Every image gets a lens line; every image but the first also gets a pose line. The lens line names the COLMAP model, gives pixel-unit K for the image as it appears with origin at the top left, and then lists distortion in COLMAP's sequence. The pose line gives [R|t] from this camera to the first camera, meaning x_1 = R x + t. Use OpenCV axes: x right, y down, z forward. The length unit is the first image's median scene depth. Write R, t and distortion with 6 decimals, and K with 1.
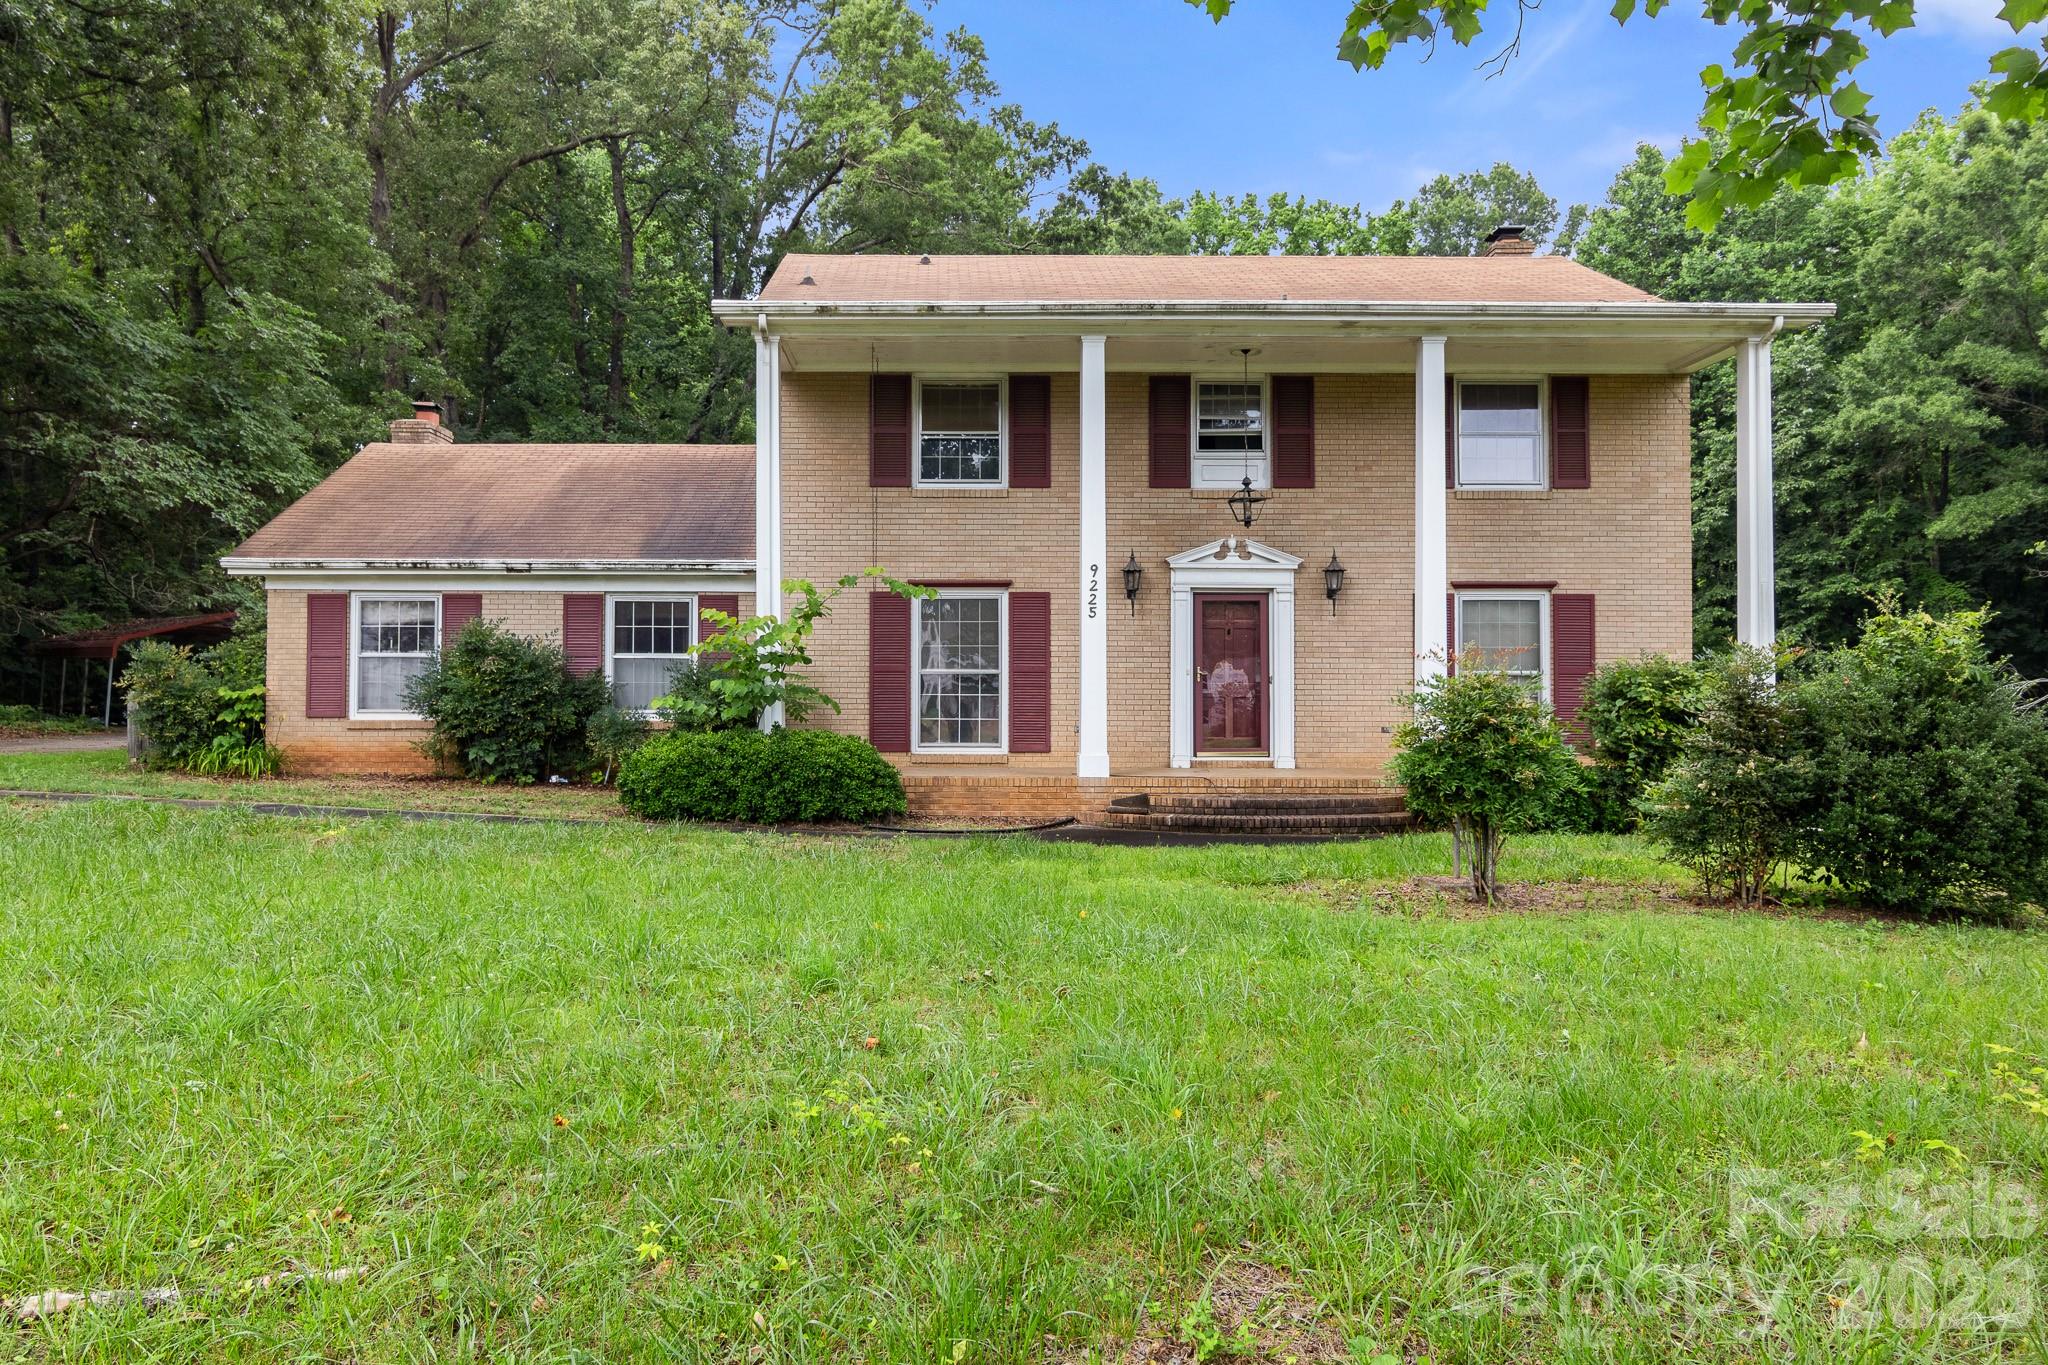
lens RADIAL K [[1409.9, 0, 974.6], [0, 1409.9, 621.0], [0, 0, 1]] dist [0.002878, 0.003466]
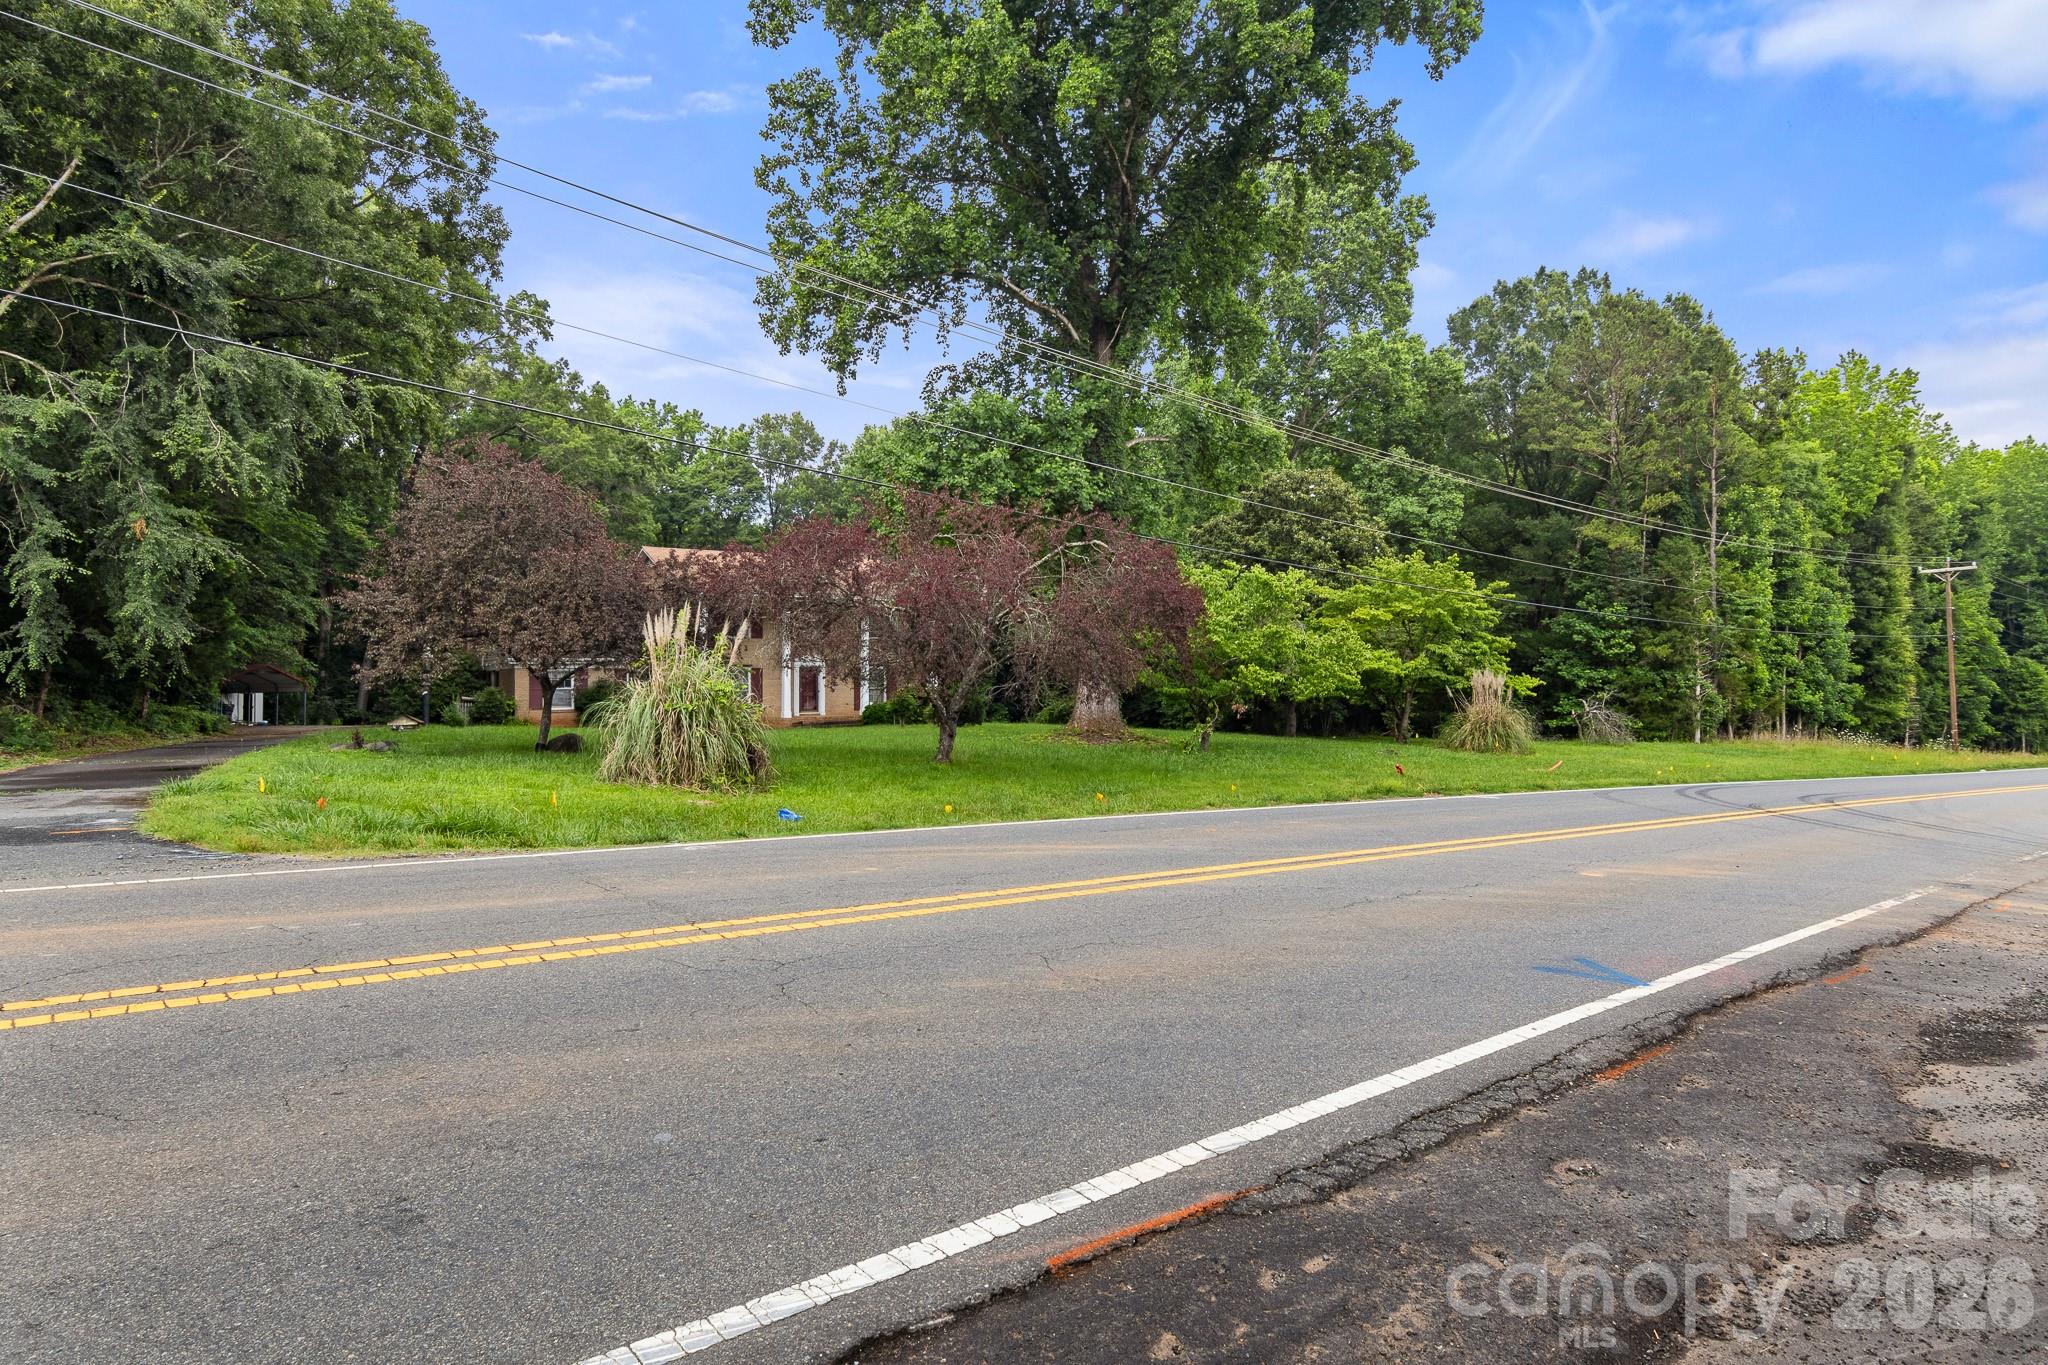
lens RADIAL K [[1106.6, 0, 1035.9], [0, 1106.6, 673.5], [0, 0, 1]] dist [-0.000096, 0.000394]
pose [[0.806480, -0.010970, 0.591159, -1.015971], [-0.010300, 0.999415, 0.032597, -0.100967], [-0.591171, -0.032378, 0.805896, -1.629901]]
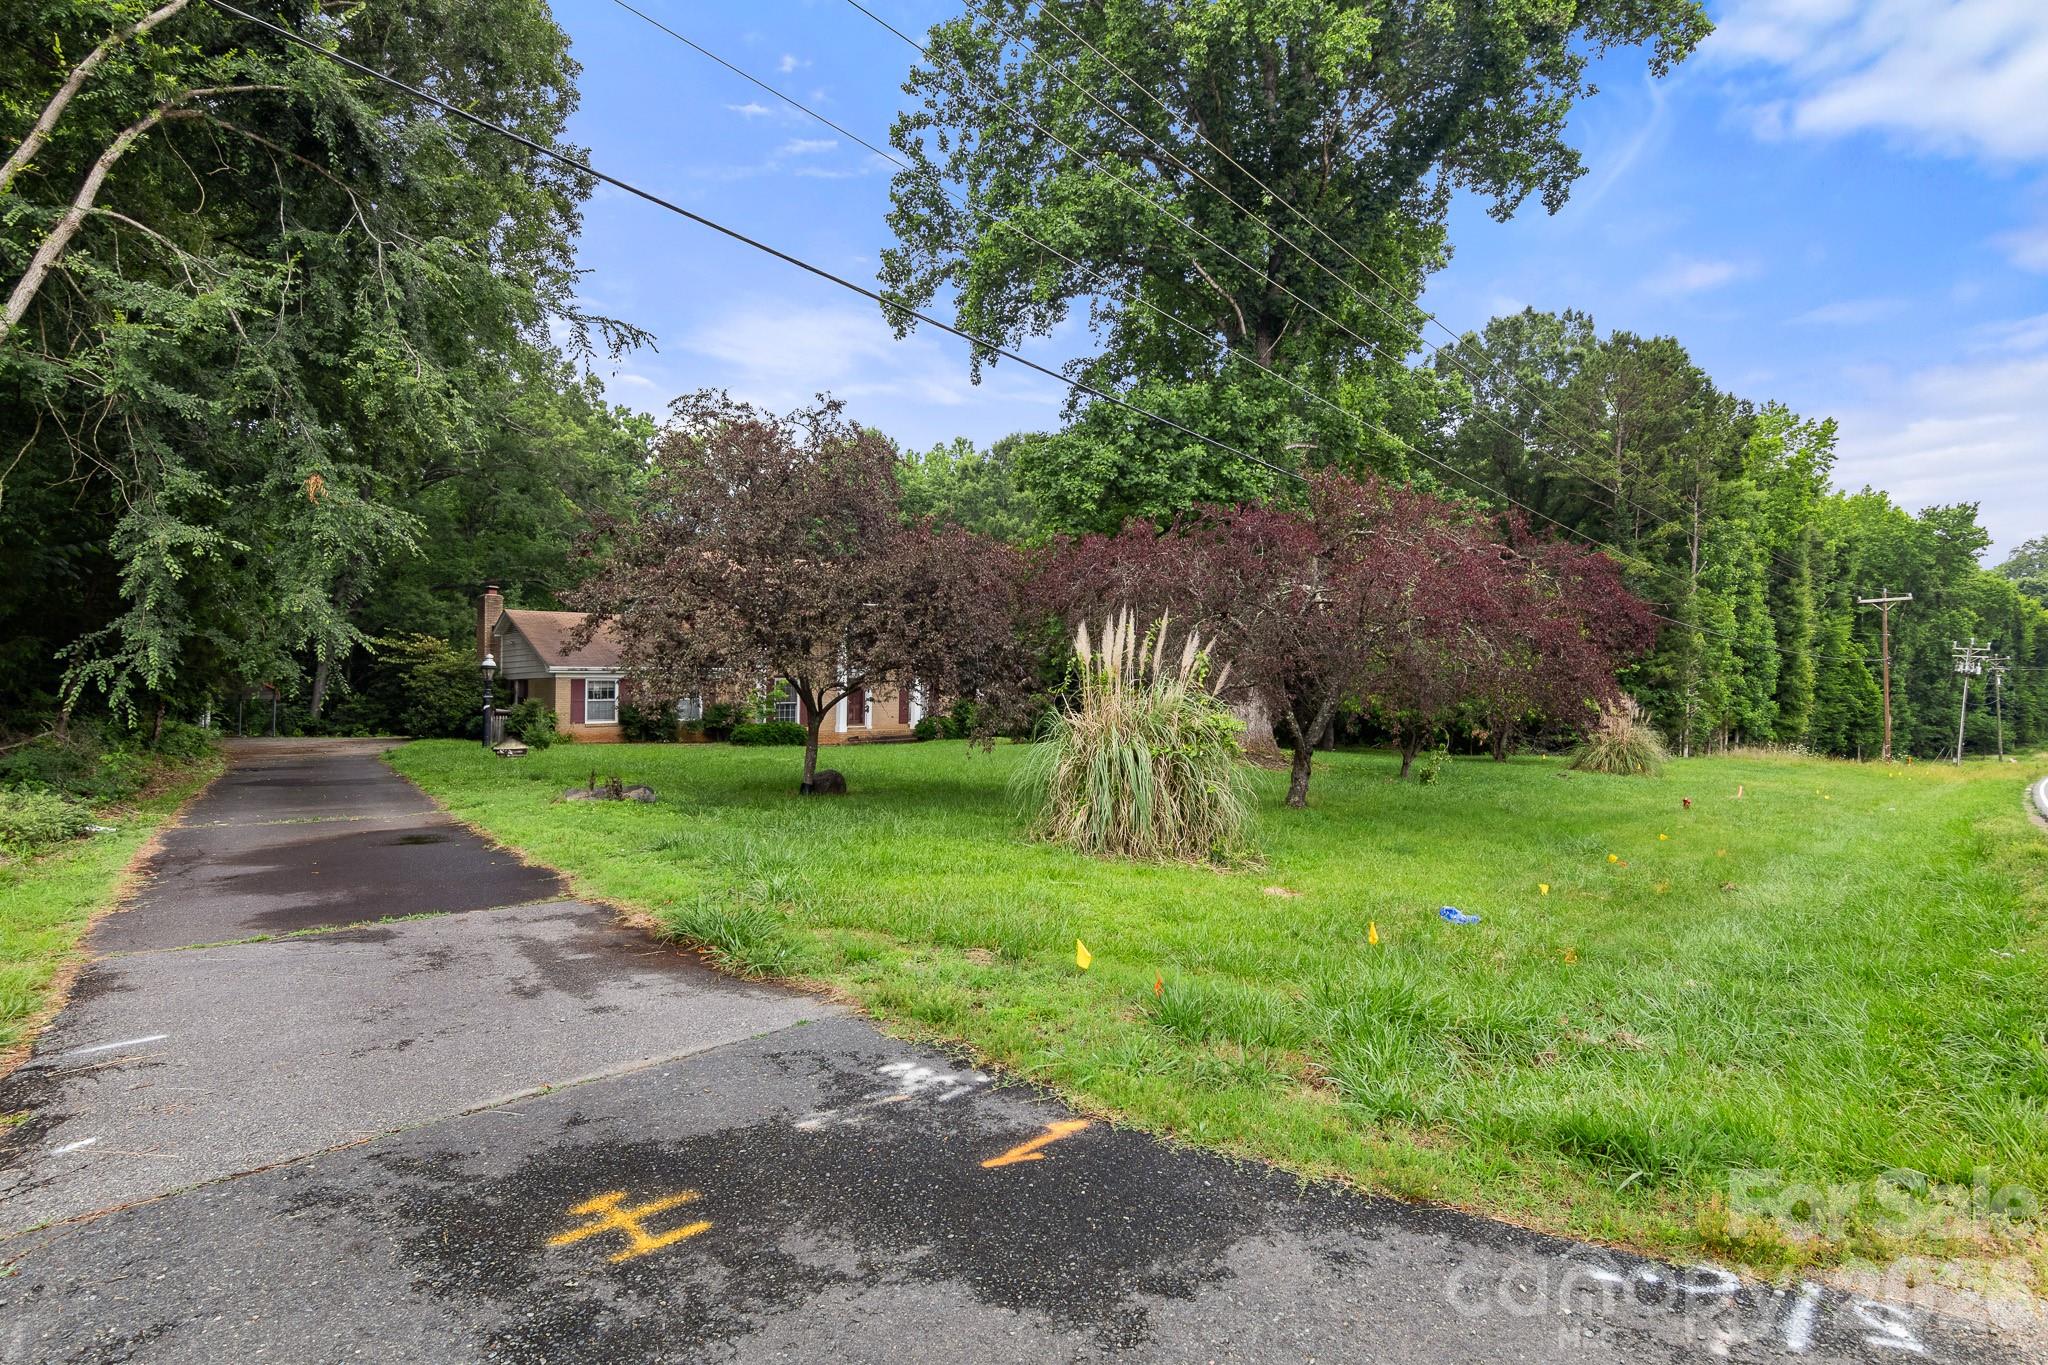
lens RADIAL K [[1020.6, 0, 1036.5], [0, 1020.6, 680.1], [0, 0, 1]] dist [0.001799, 0.001795]
pose [[0.725859, -0.002894, 0.687837, -1.197422], [-0.024033, 0.999274, 0.029565, -0.099300], [-0.687423, -0.037991, 0.725263, -1.106092]]
